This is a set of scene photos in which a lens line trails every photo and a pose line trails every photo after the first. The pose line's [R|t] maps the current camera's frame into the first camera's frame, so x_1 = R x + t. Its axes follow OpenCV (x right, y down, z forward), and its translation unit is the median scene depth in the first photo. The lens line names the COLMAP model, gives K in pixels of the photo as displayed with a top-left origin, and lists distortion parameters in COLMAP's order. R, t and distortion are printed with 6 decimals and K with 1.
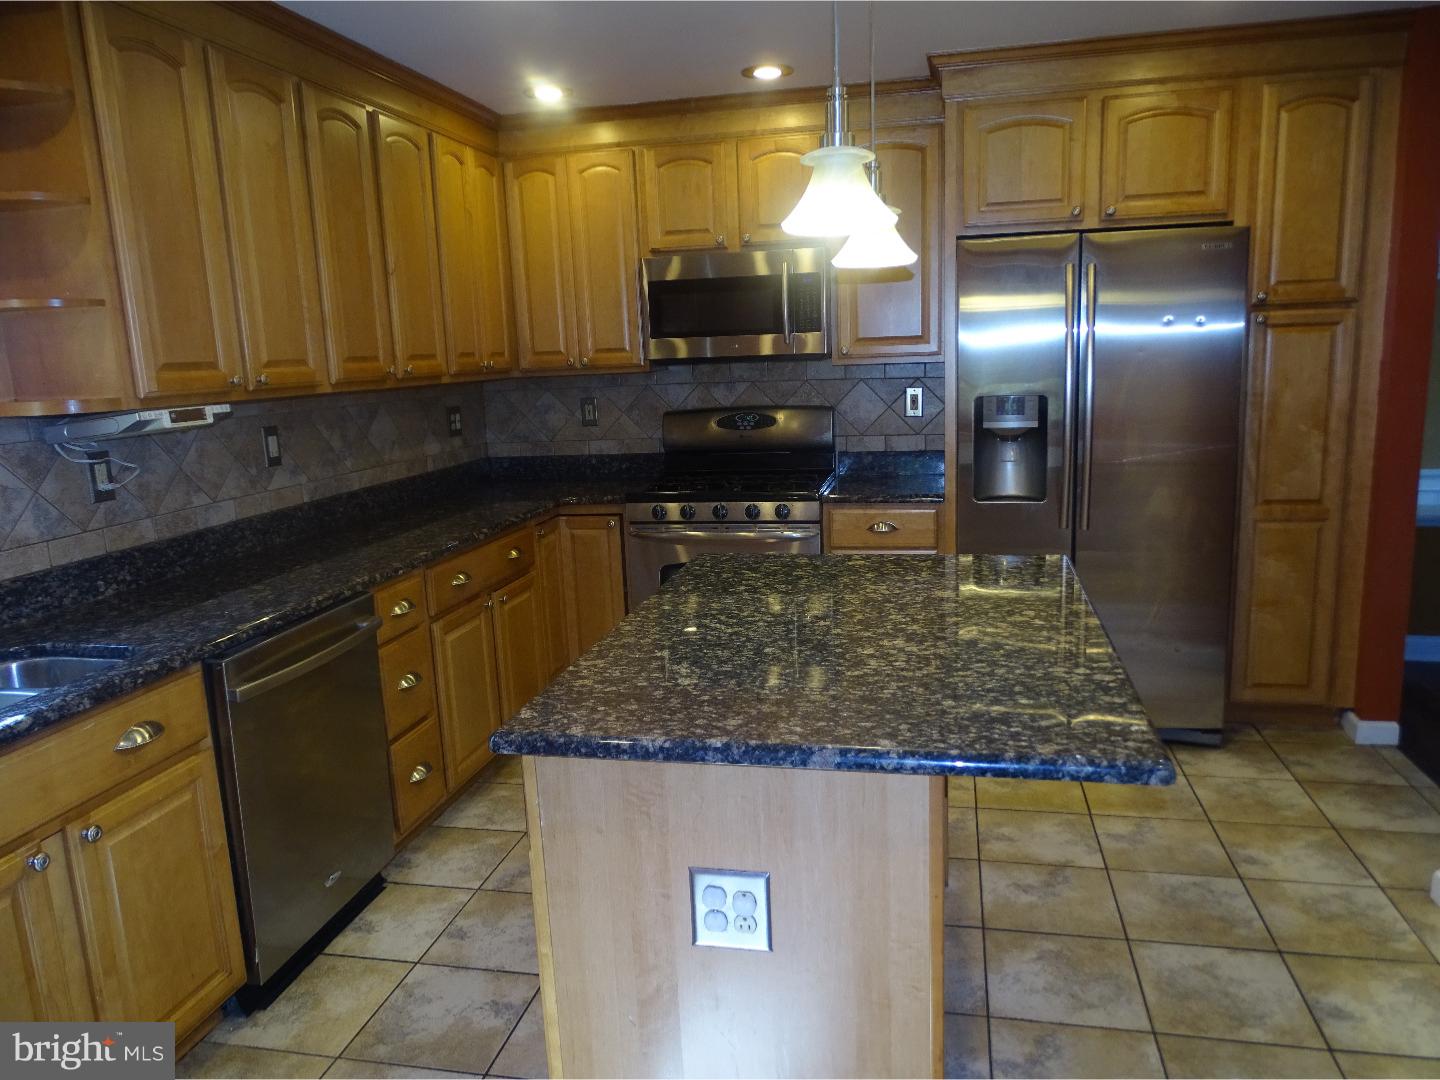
lens RADIAL K [[1027.5, 0, 726.0], [0, 1027.5, 541.8], [0, 0, 1]] dist [0.004901, 0.009141]
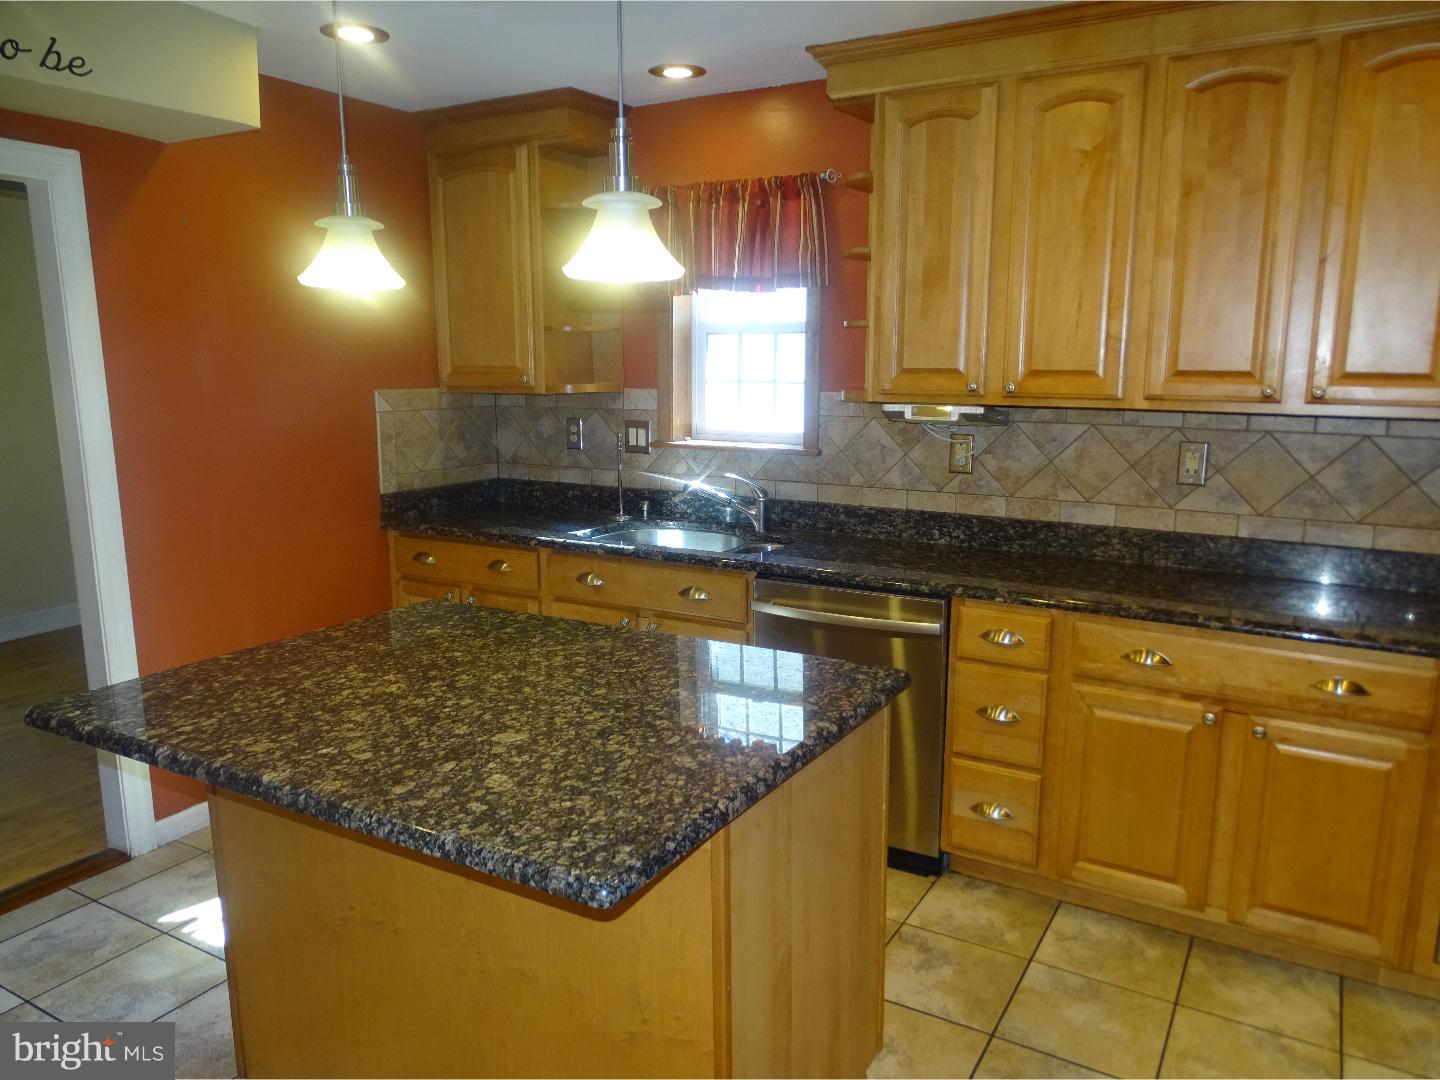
lens RADIAL K [[1027.5, 0, 727.2], [0, 1027.5, 533.7], [0, 0, 1]] dist [0.004901, 0.009141]
pose [[-0.304716, 0.205610, -0.929985, 0.898897], [-0.168236, 0.949448, 0.265037, -0.339504], [0.937467, 0.237218, -0.254721, 1.422193]]
